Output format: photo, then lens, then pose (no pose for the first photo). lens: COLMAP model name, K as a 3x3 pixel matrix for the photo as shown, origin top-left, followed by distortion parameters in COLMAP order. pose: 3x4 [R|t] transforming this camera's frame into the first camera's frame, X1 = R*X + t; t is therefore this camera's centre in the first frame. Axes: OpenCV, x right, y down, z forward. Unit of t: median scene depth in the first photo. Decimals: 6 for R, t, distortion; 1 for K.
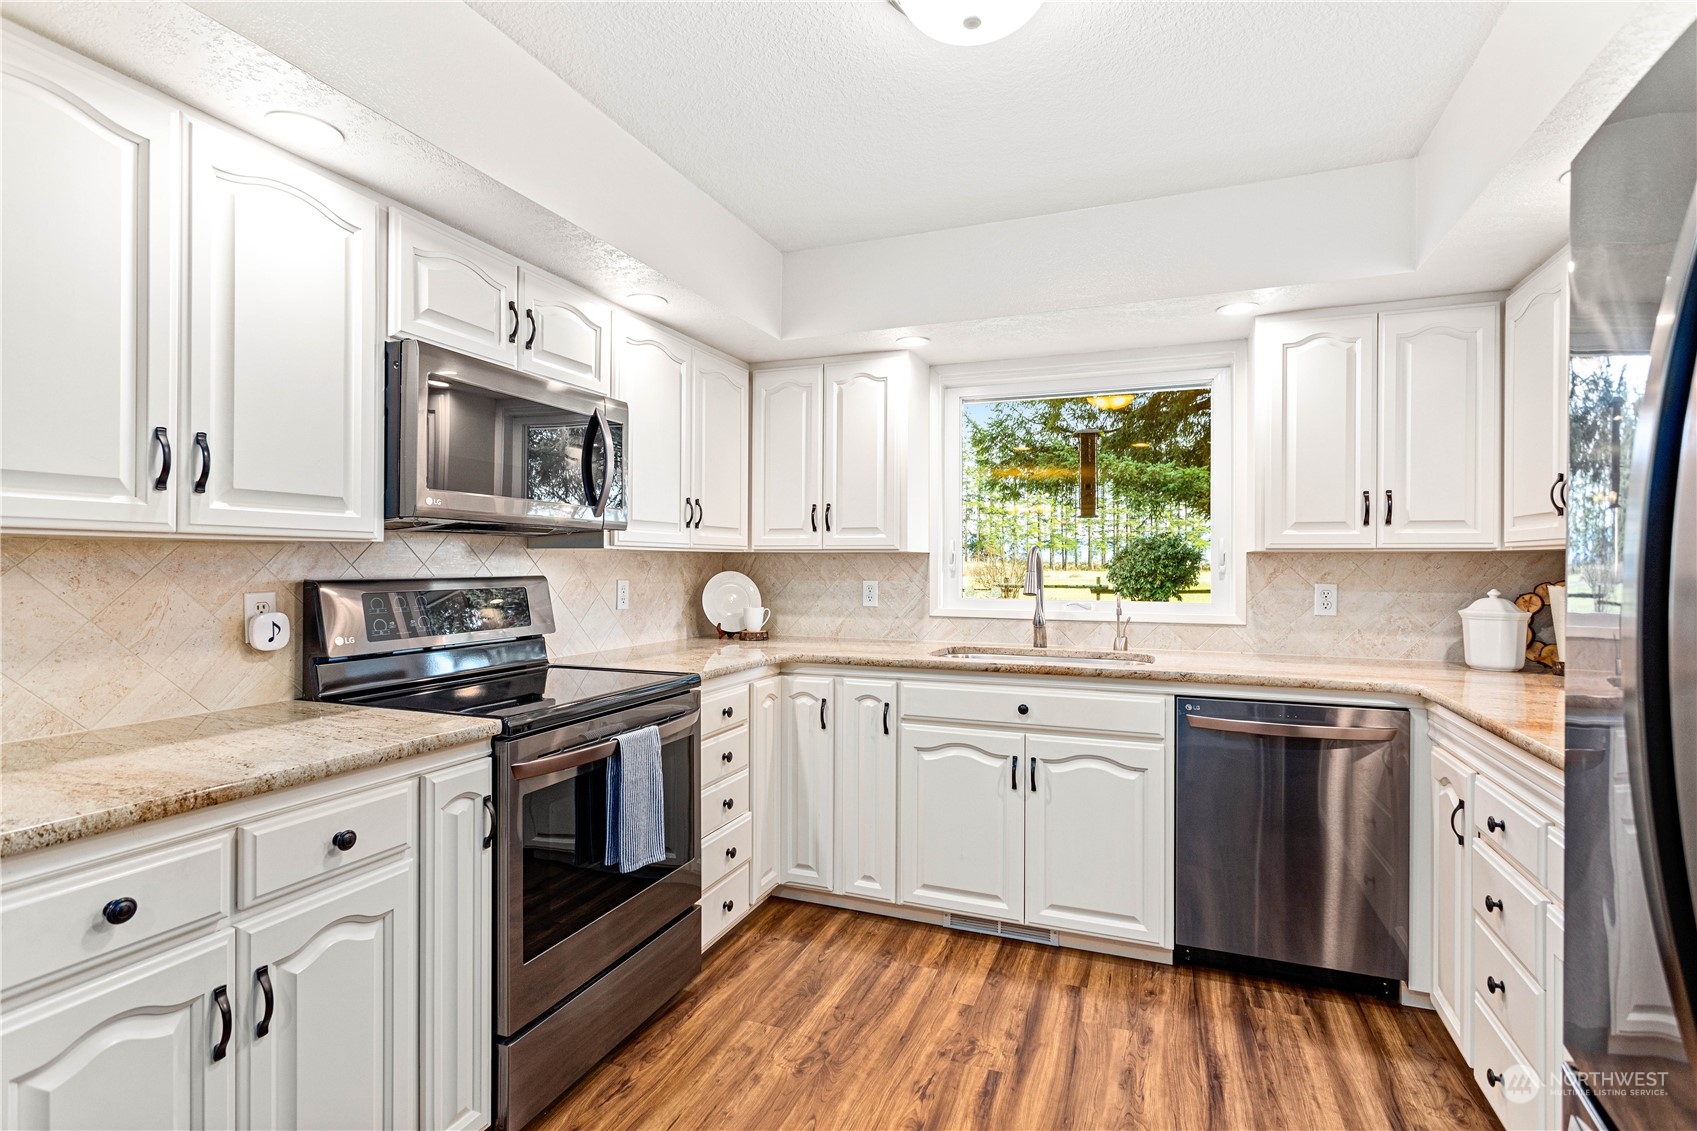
lens RADIAL K [[801.5, 0, 837.3], [0, 801.5, 581.1], [0, 0, 1]] dist [-0.000113, 0.000684]
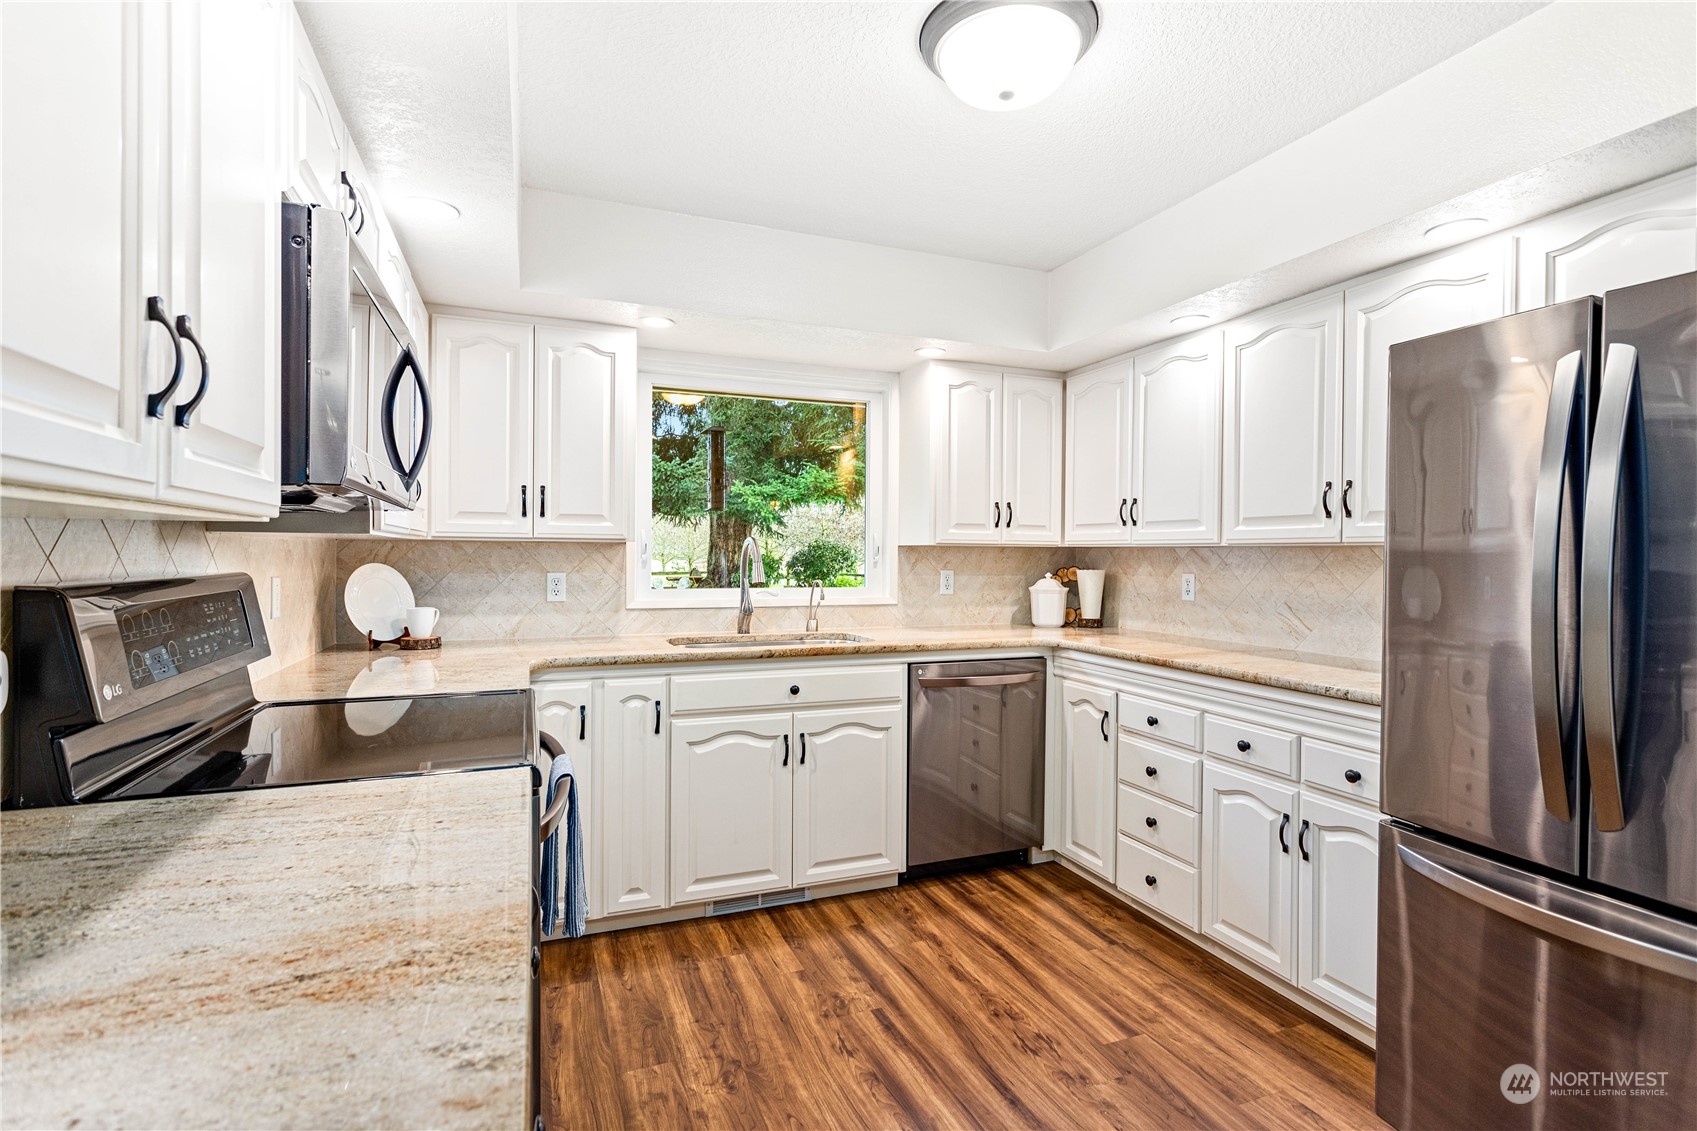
lens RADIAL K [[800.0, 0, 845.7], [0, 800.0, 583.8], [0, 0, 1]] dist [-0.003720, 0.005239]
pose [[0.733694, -0.023382, 0.679077, -0.445128], [0.011716, 0.999694, 0.021764, -0.005216], [-0.679379, -0.008012, 0.733744, 0.165283]]
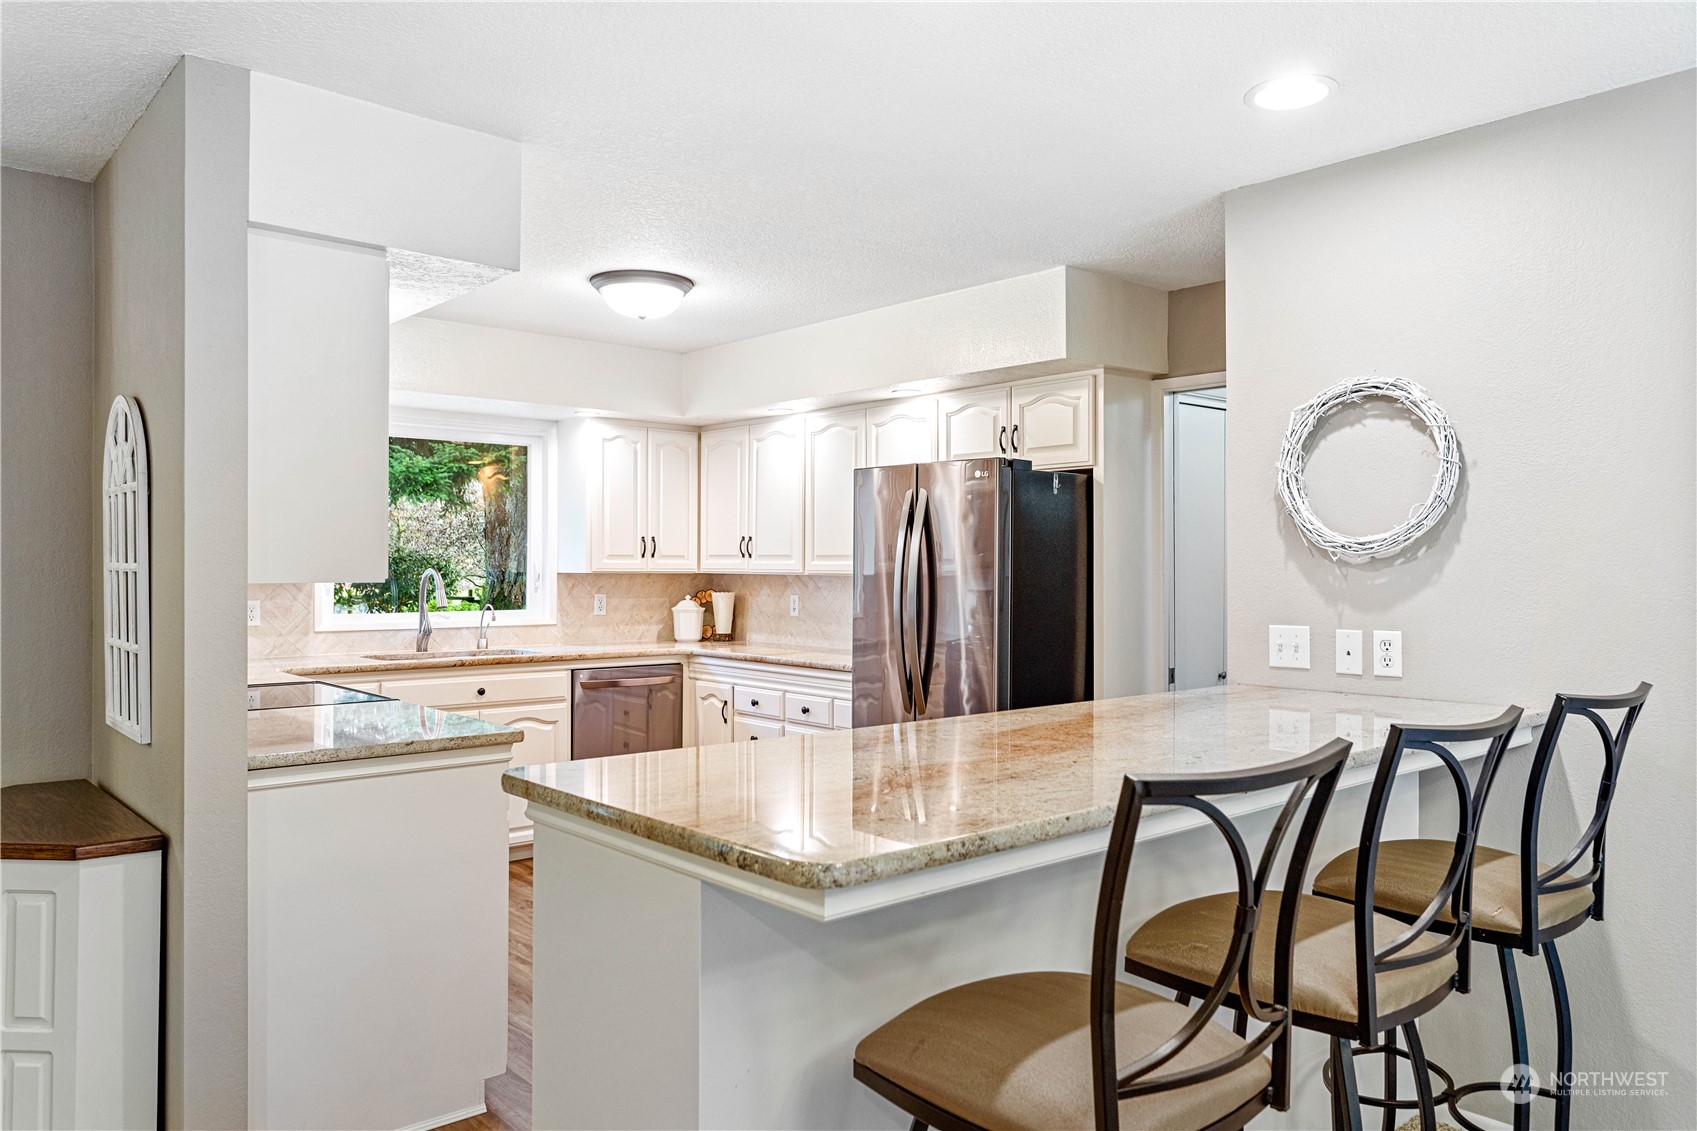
lens RADIAL K [[1176.4, 0, 839.8], [0, 1176.4, 554.3], [0, 0, 1]] dist [-0.016694, -0.002057]
pose [[0.464103, 0.008196, 0.885743, -1.245829], [0.018729, 0.999643, -0.019063, -0.022383], [-0.885583, 0.025436, 0.463784, -0.460621]]
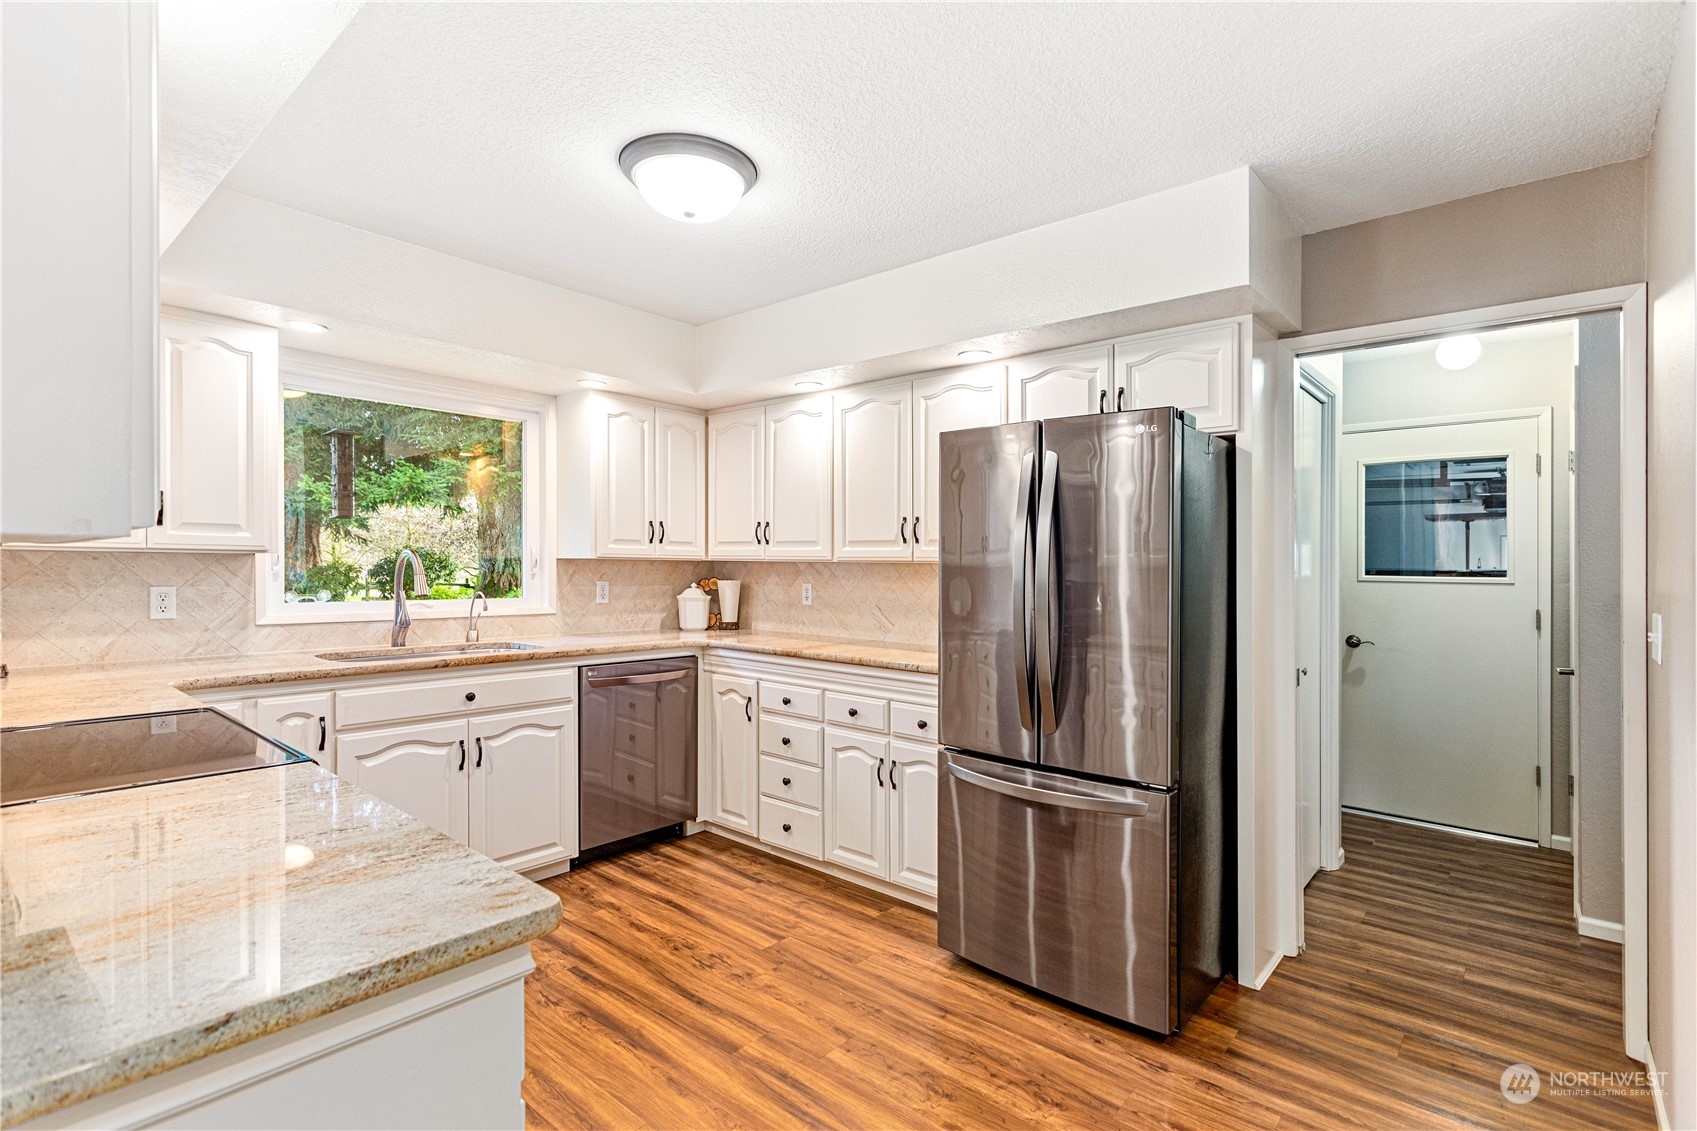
lens RADIAL K [[800.0, 0, 845.7], [0, 800.0, 583.8], [0, 0, 1]] dist [-0.003720, 0.005239]
pose [[0.339031, -0.020101, 0.940560, -0.647265], [0.011382, 0.999786, 0.017265, -0.012855], [-0.940706, 0.004852, 0.339188, 0.118656]]
